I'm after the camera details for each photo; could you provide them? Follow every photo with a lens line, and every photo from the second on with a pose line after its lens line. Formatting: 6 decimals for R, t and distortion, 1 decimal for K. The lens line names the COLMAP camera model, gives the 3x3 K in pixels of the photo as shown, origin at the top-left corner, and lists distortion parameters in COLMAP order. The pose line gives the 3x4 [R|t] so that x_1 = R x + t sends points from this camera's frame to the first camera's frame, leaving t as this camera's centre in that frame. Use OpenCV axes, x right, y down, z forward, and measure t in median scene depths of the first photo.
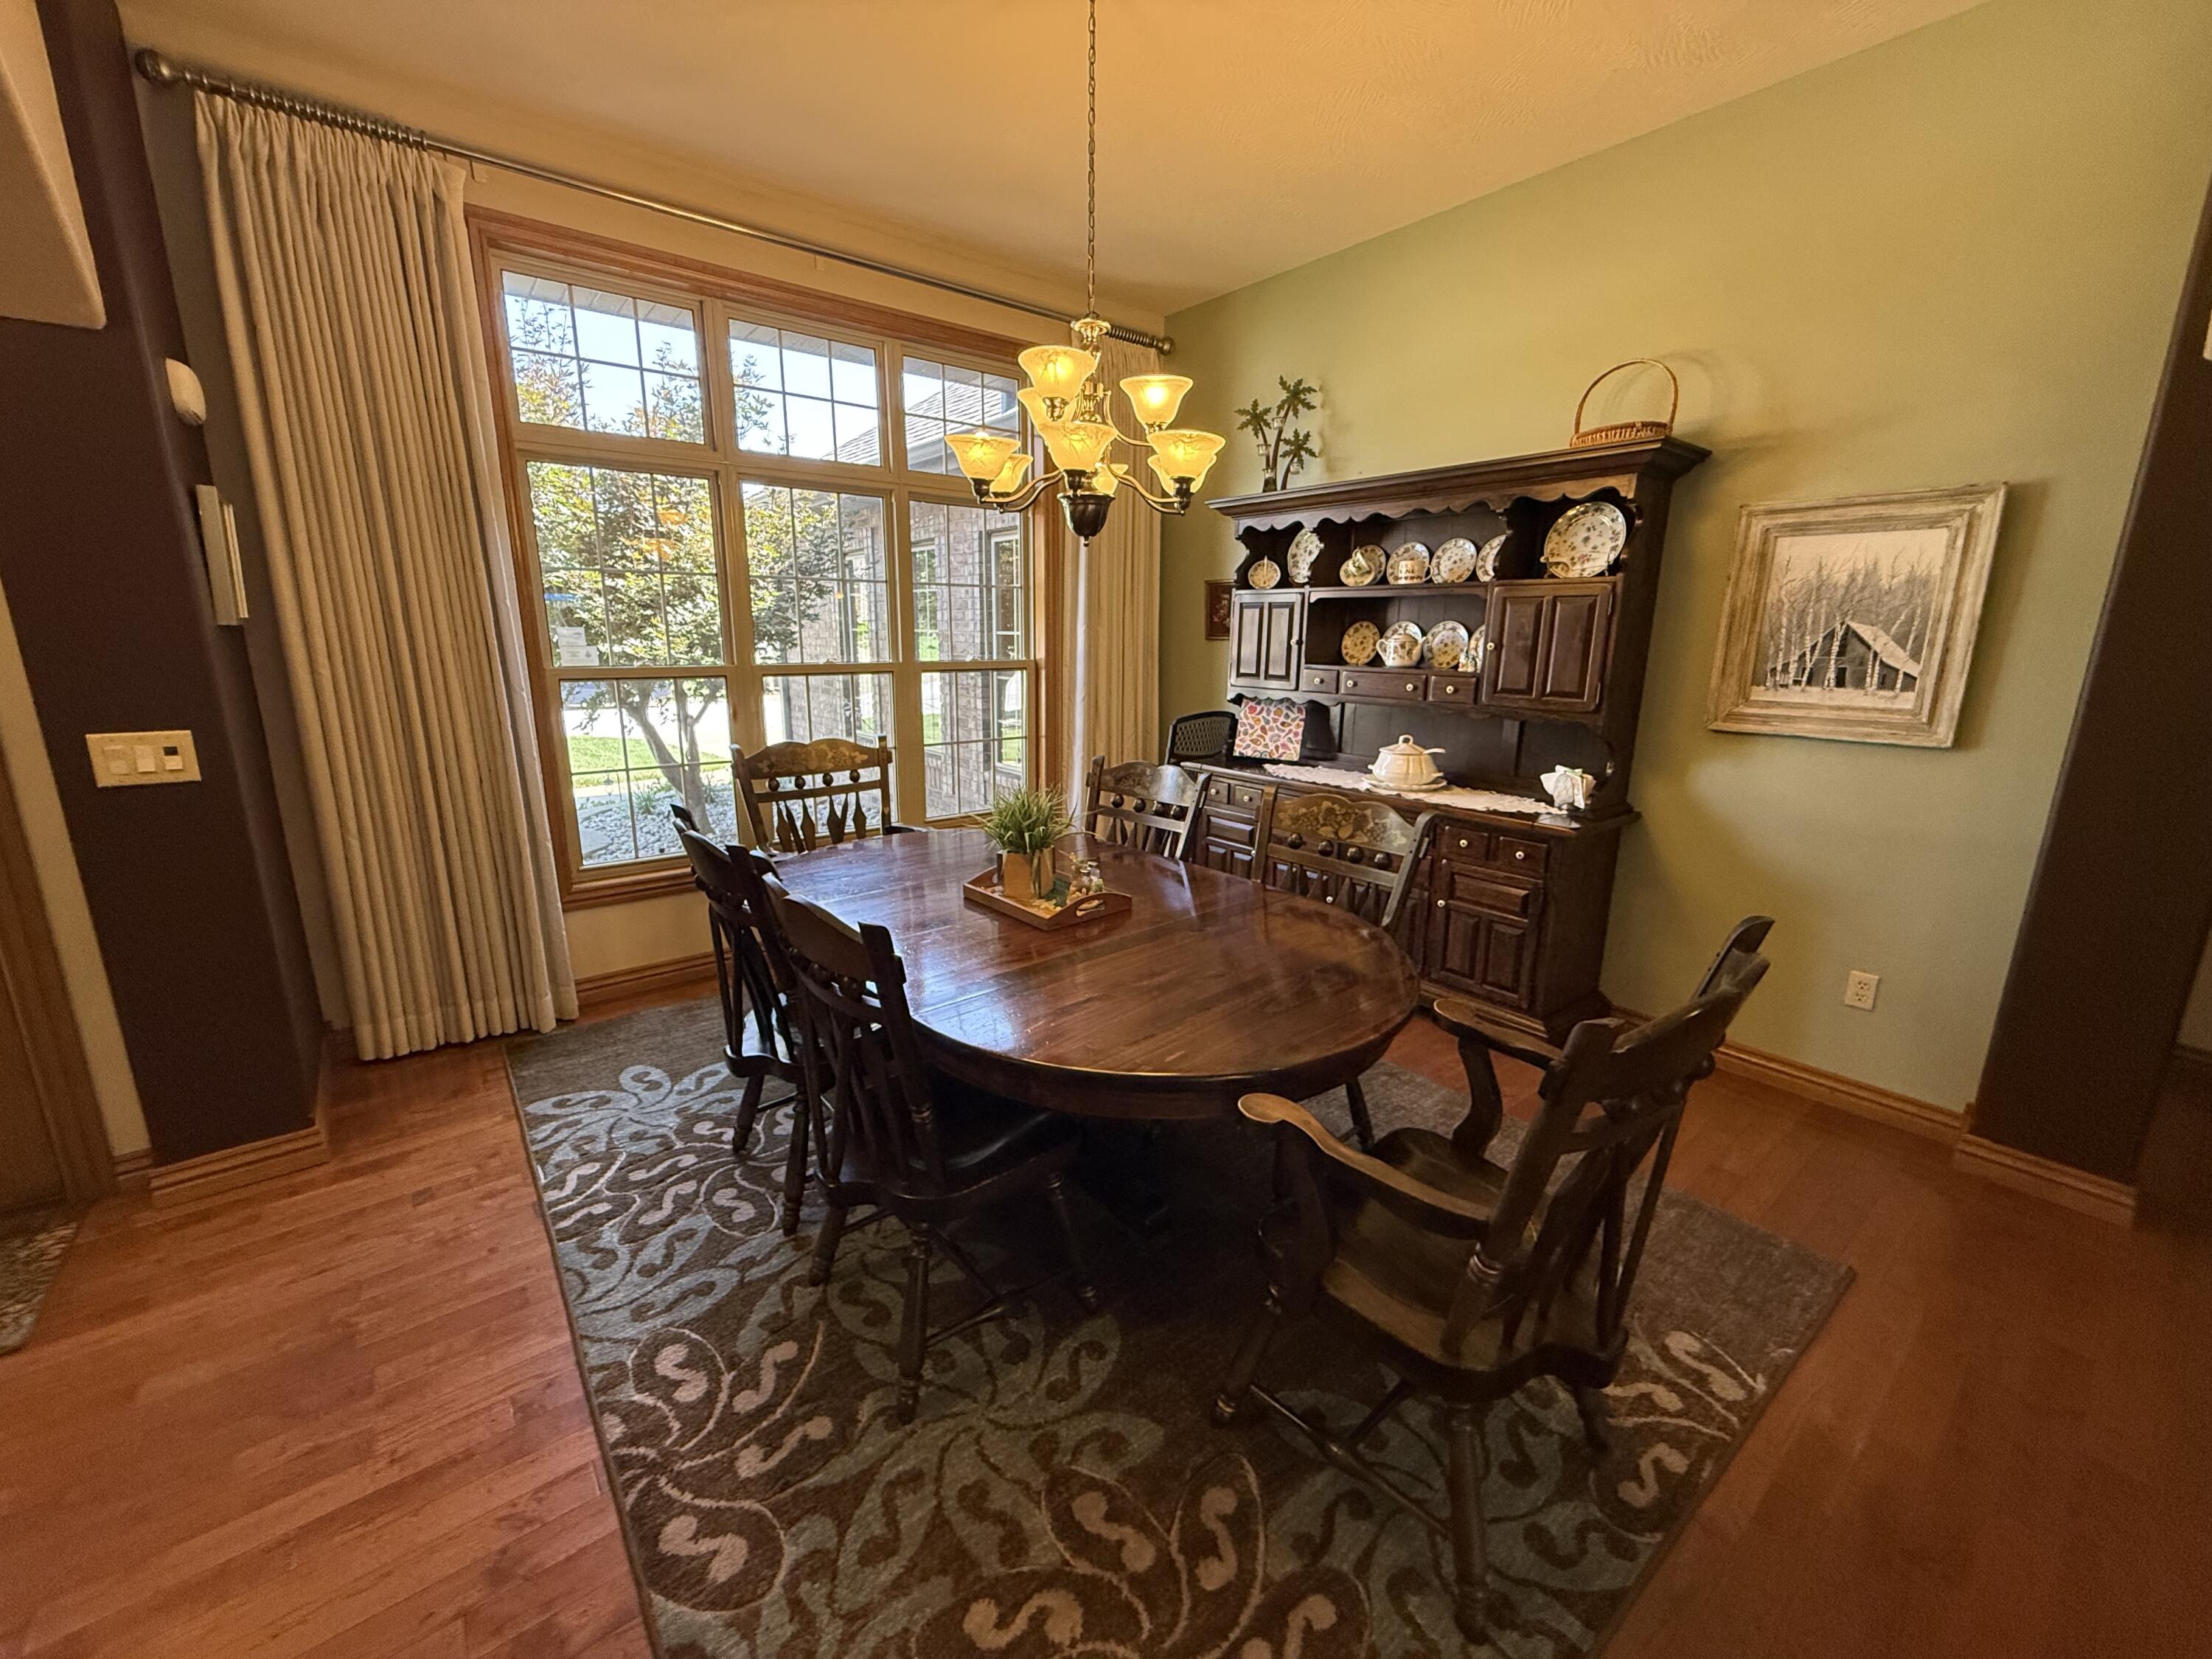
lens RADIAL K [[885.0, 0, 1116.6], [0, 885.0, 816.0], [0, 0, 1]] dist [0.003697, 0.000718]
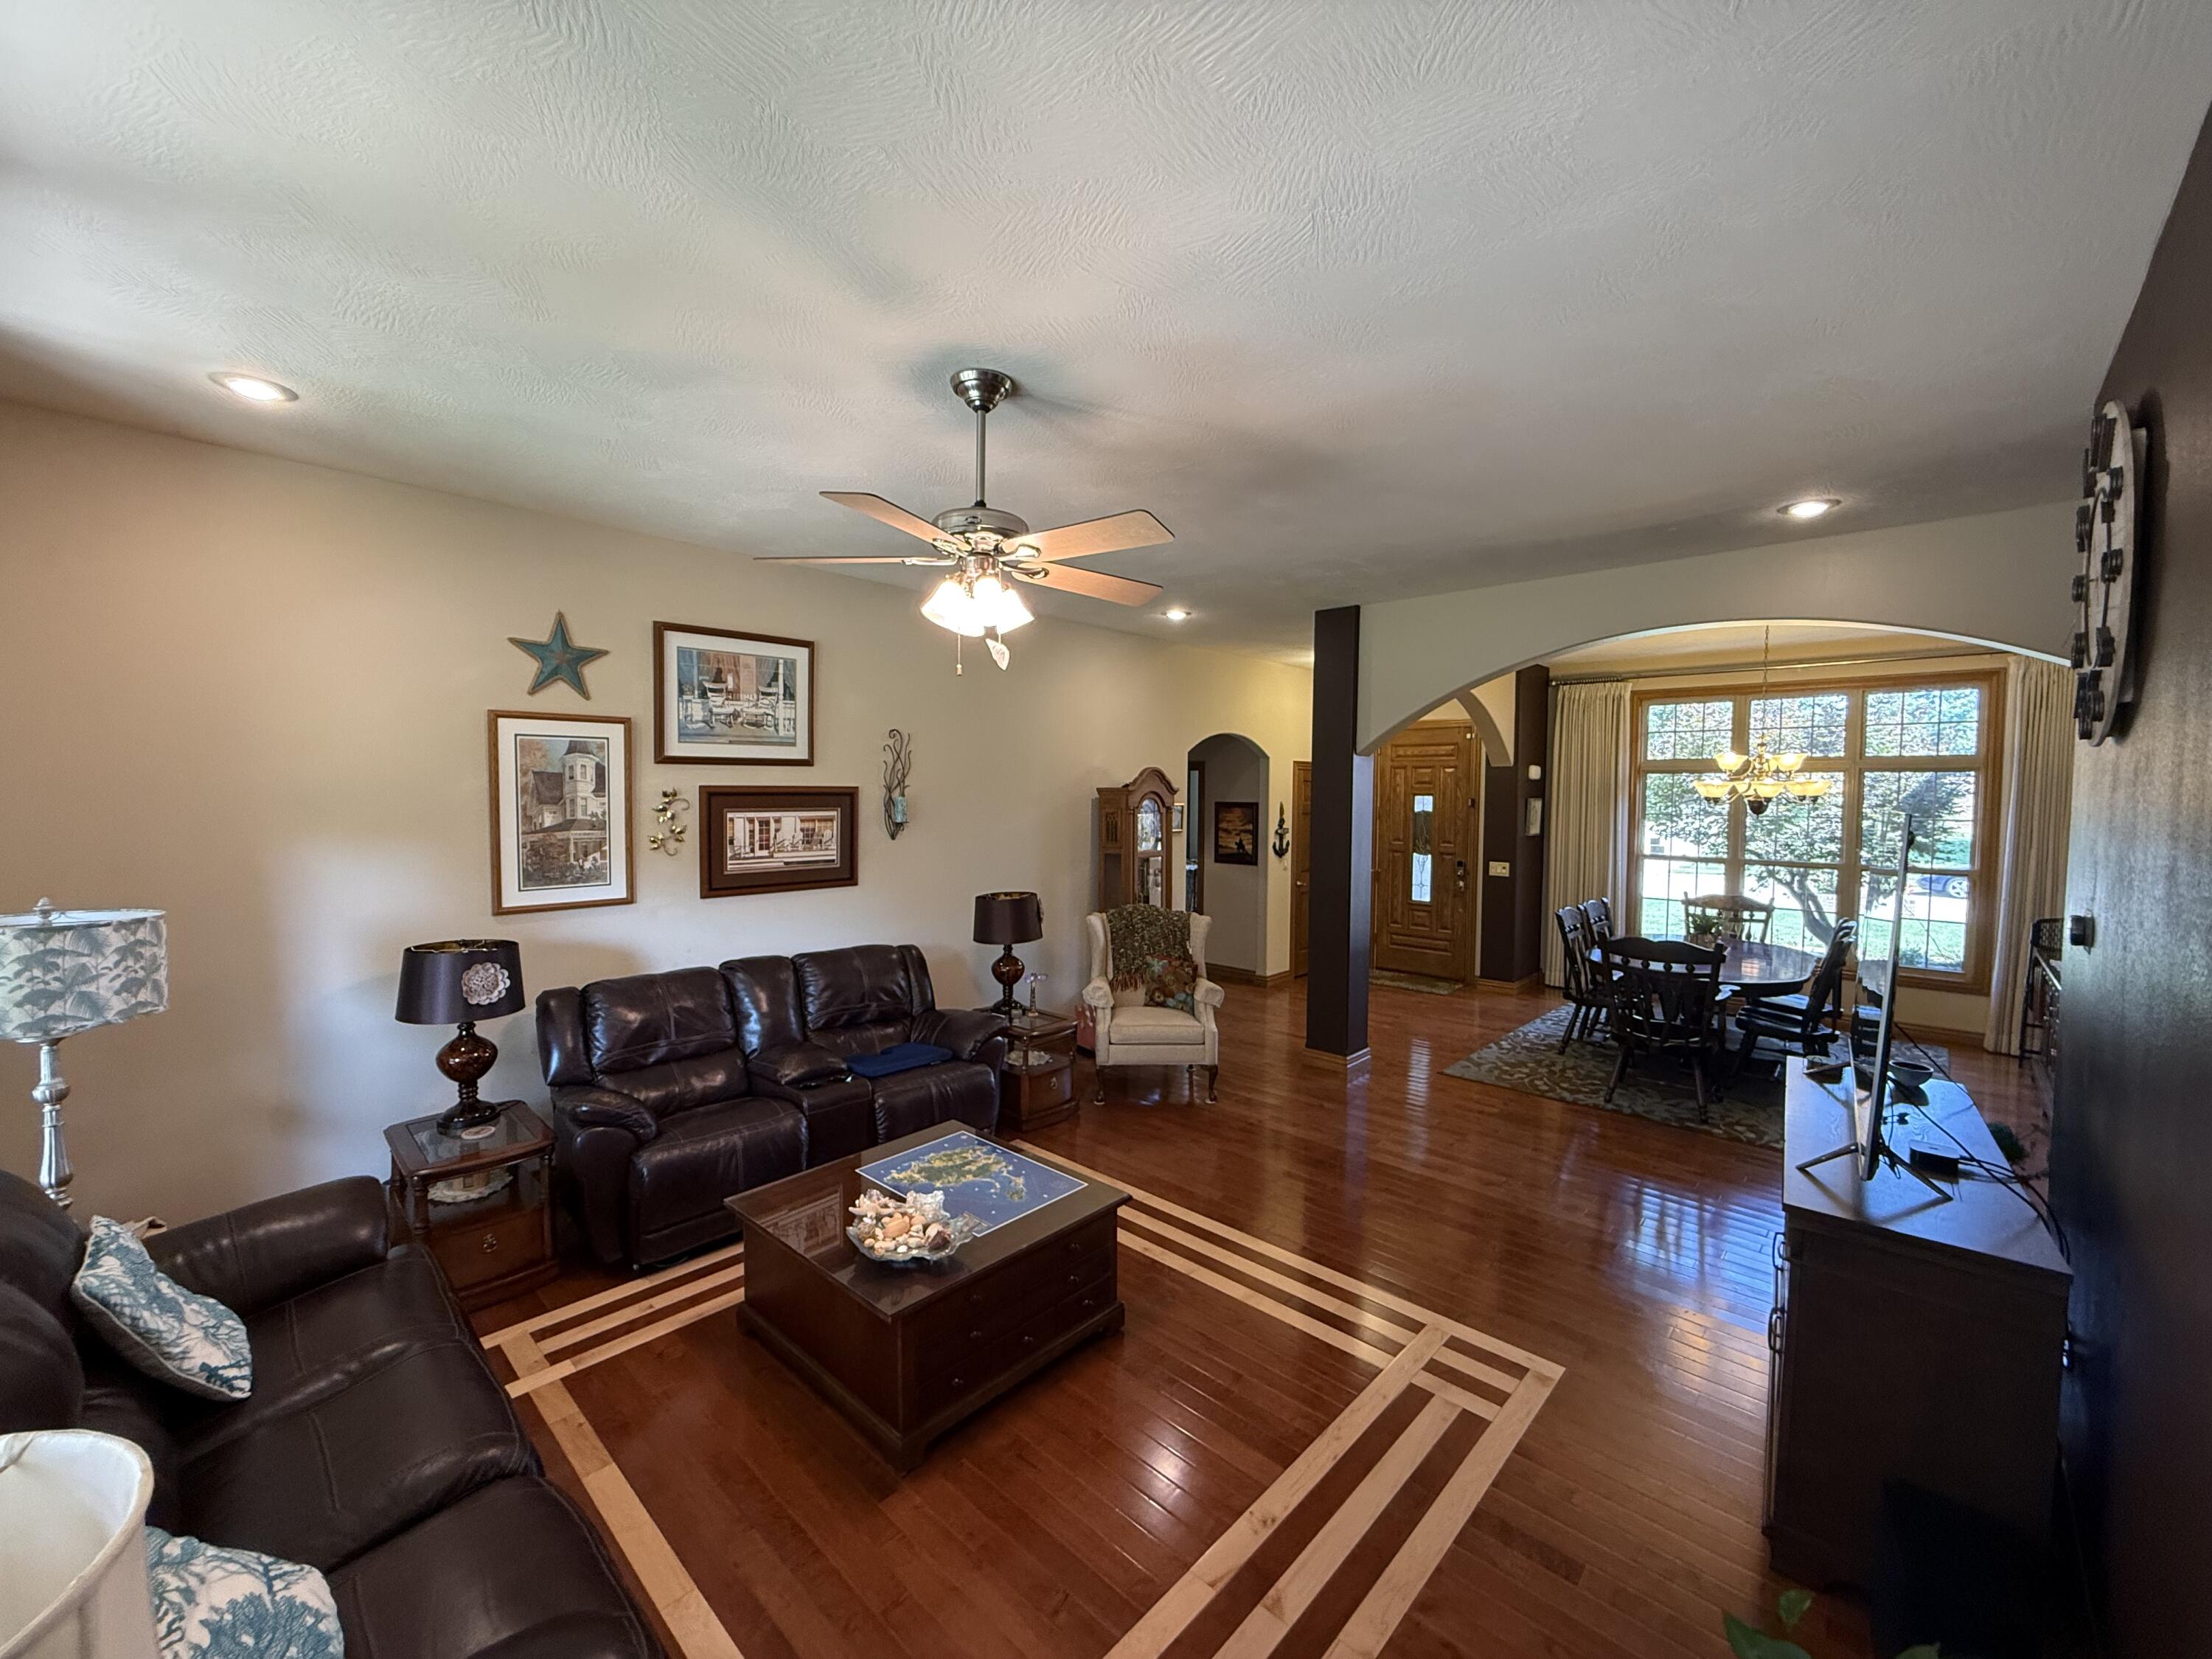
lens RADIAL K [[885.0, 0, 1111.4], [0, 885.0, 836.9], [0, 0, 1]] dist [0.003697, 0.000718]
pose [[0.135670, 0.028941, -0.990331, 2.299741], [-0.223228, 0.974764, -0.002095, 0.168220], [0.965279, 0.221354, 0.138707, -1.104615]]
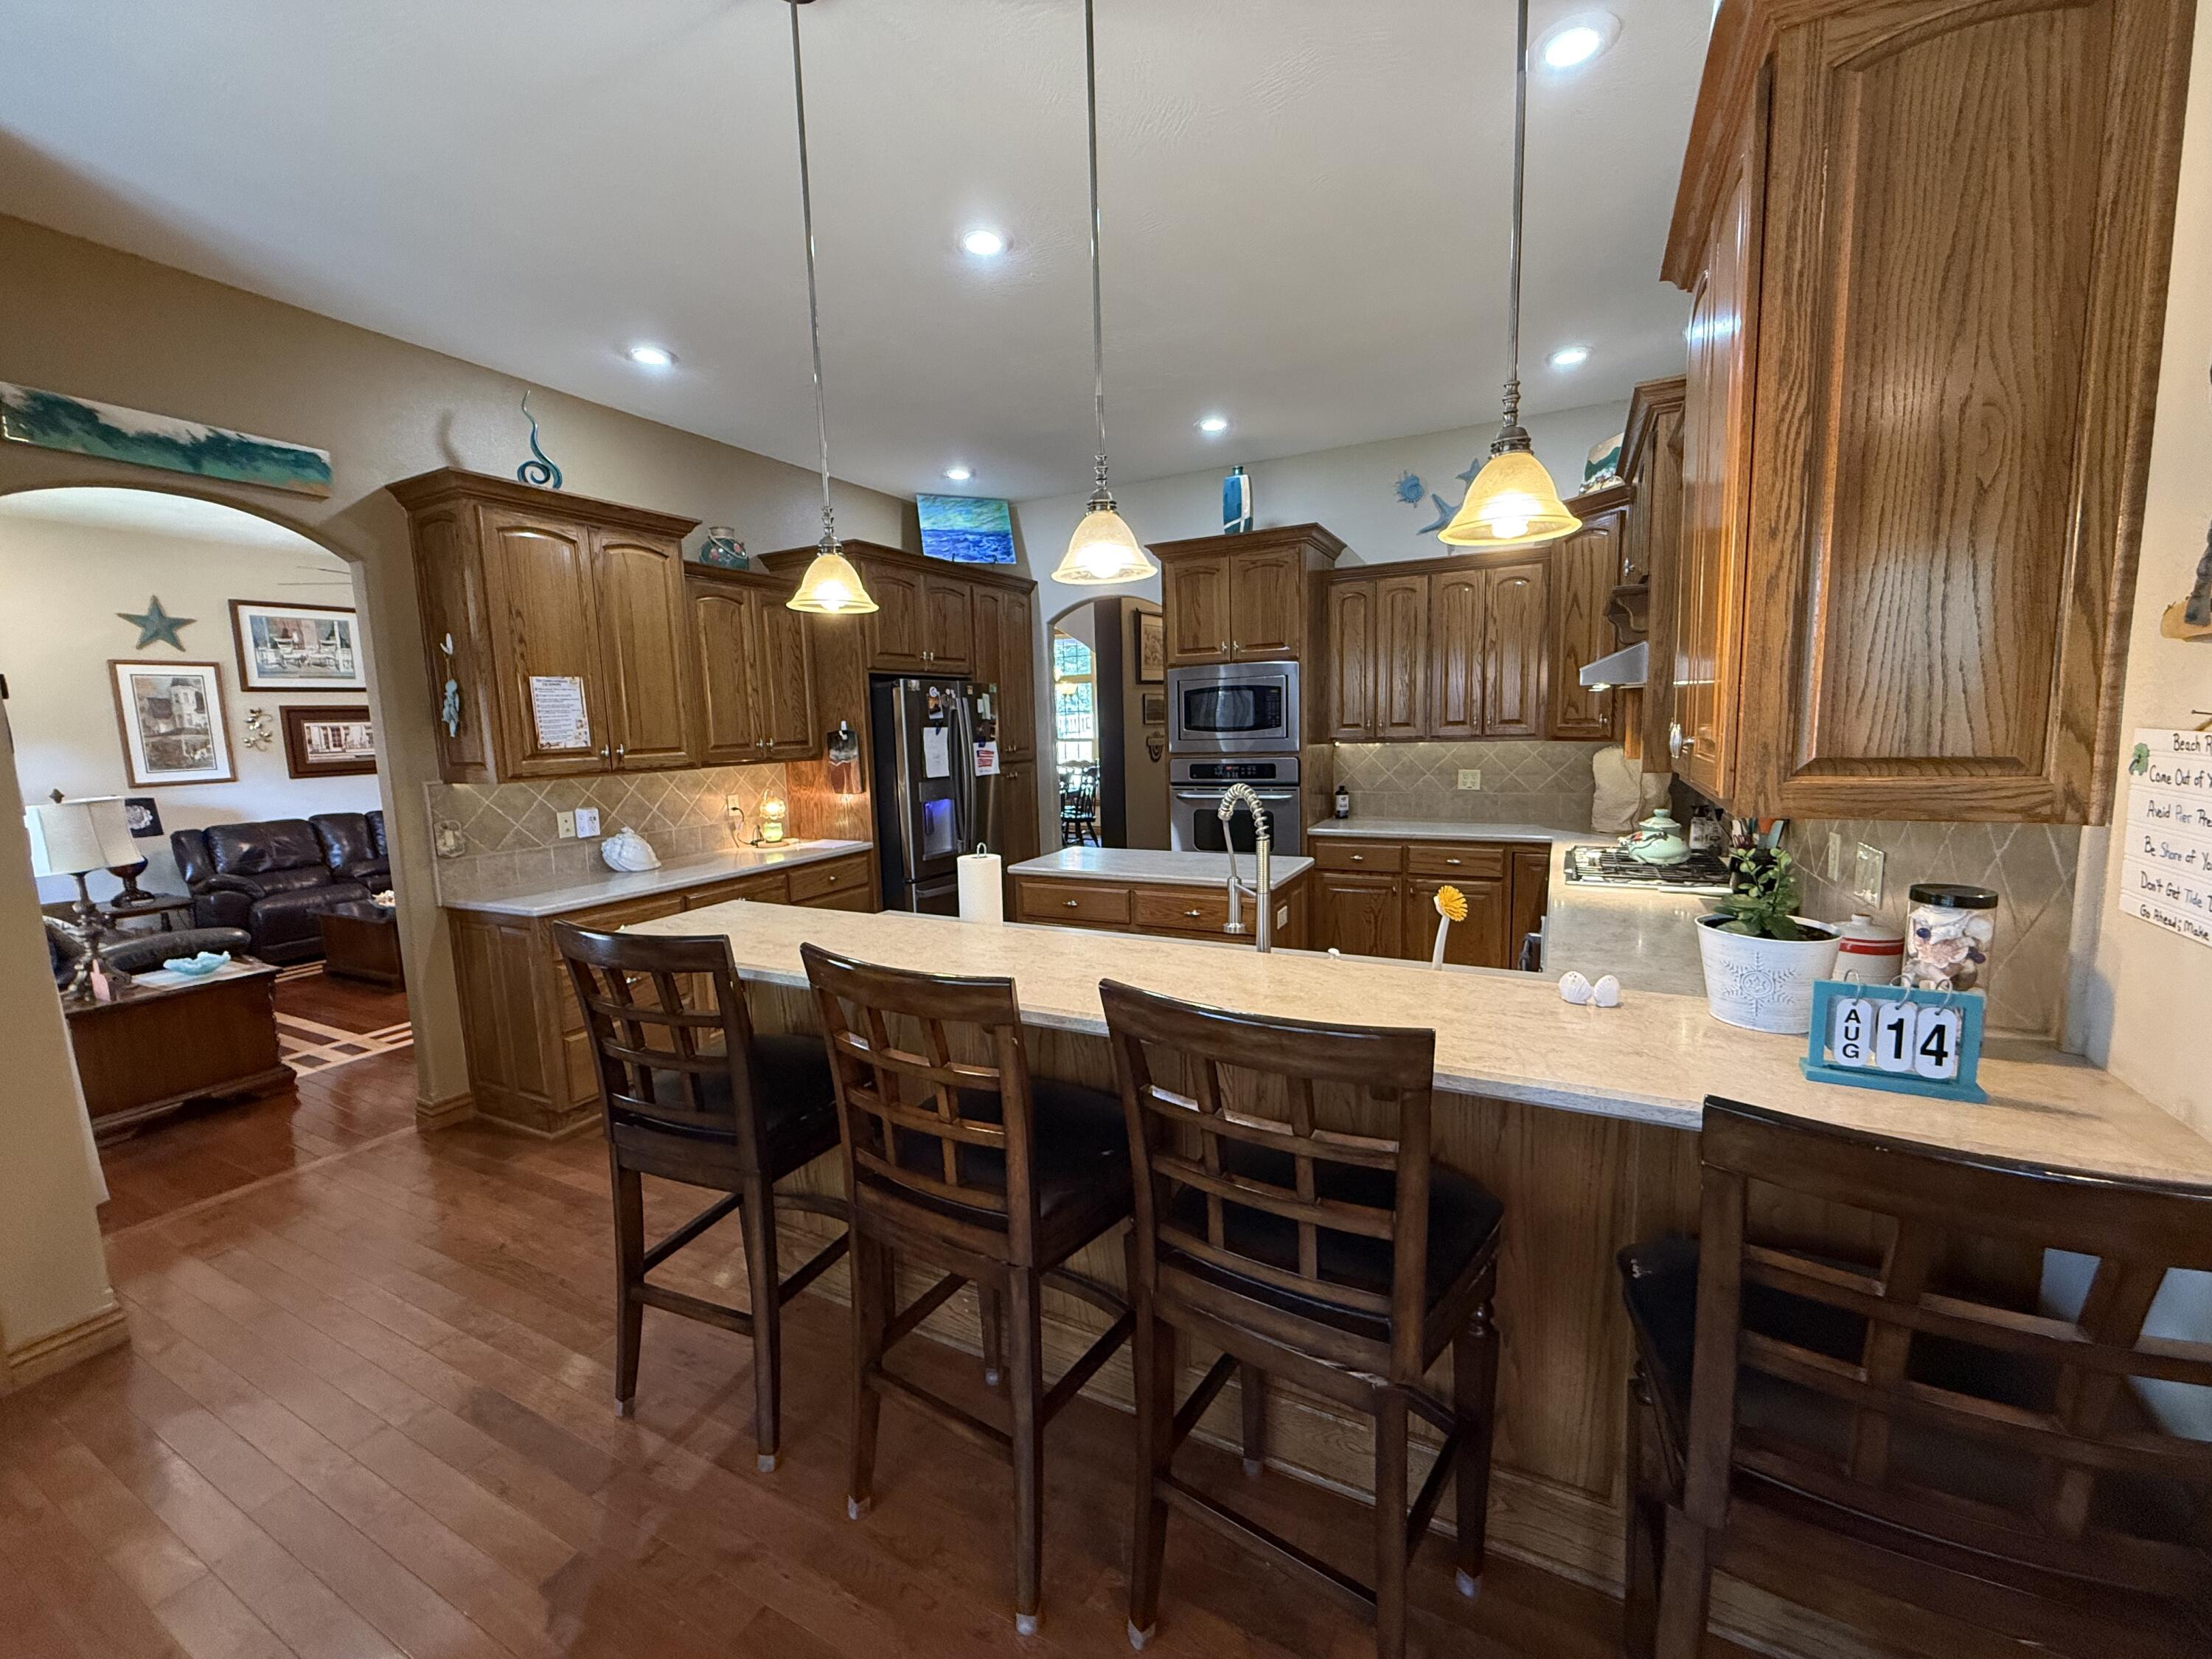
lens RADIAL K [[885.0, 0, 1104.0], [0, 885.0, 833.1], [0, 0, 1]] dist [0.003697, 0.000718]
pose [[0.392336, 0.089419, -0.915465, 3.026943], [-0.168444, 0.985417, 0.024063, 0.156416], [0.904267, 0.144764, 0.401677, -0.807701]]
